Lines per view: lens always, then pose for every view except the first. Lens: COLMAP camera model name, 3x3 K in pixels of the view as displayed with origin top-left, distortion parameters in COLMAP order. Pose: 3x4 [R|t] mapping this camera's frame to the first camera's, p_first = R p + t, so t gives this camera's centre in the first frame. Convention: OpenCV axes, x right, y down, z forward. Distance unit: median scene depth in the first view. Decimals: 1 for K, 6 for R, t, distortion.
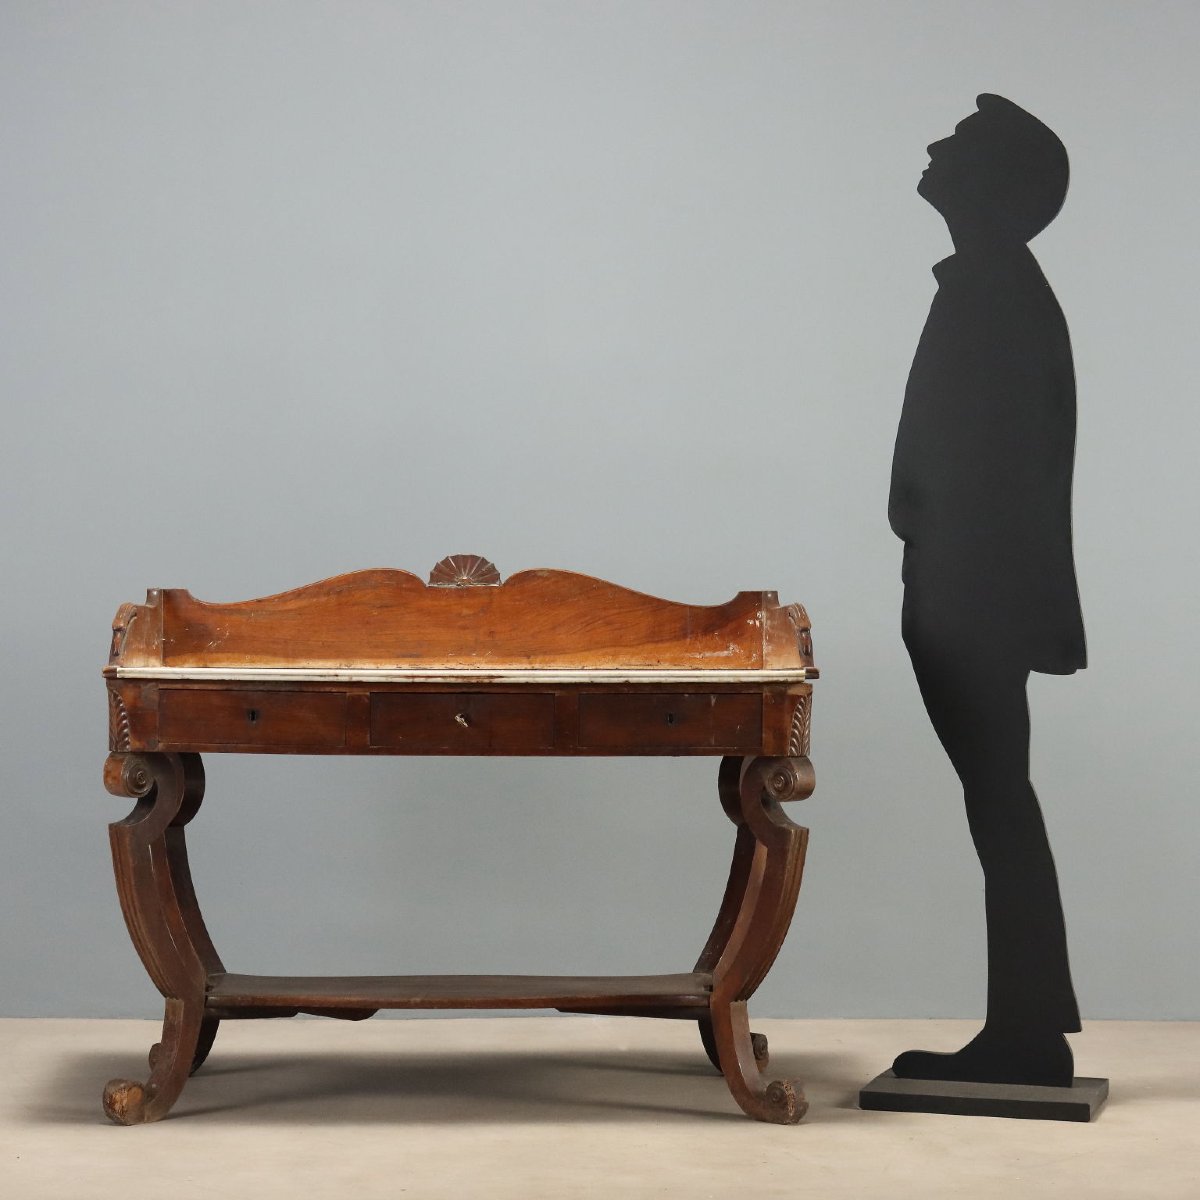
lens RADIAL K [[2944.4, 0, 564.8], [0, 2944.4, 574.4], [0, 0, 1]] dist [0.032368, 0.000000]
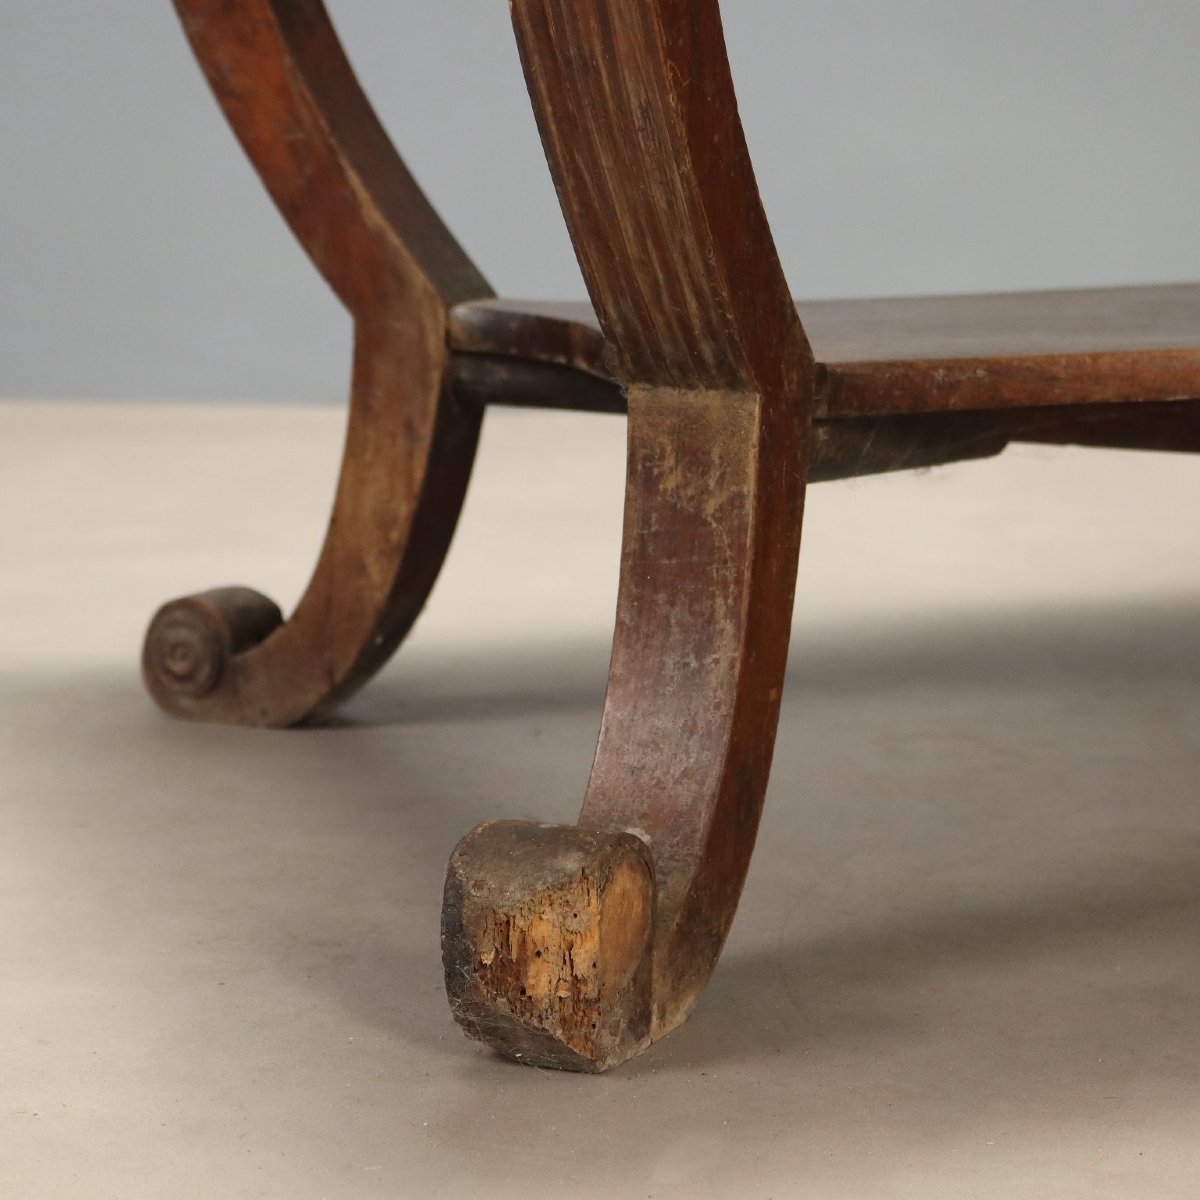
lens RADIAL K [[3337.5, 0, 598.4], [0, 3337.5, 598.1], [0, 0, 1]] dist [0.025513, 0.000000]
pose [[0.958990, -0.062960, 0.276359, -0.180509], [0.010285, 0.982105, 0.188053, 0.105470], [-0.283253, -0.177499, 0.942476, 0.718426]]
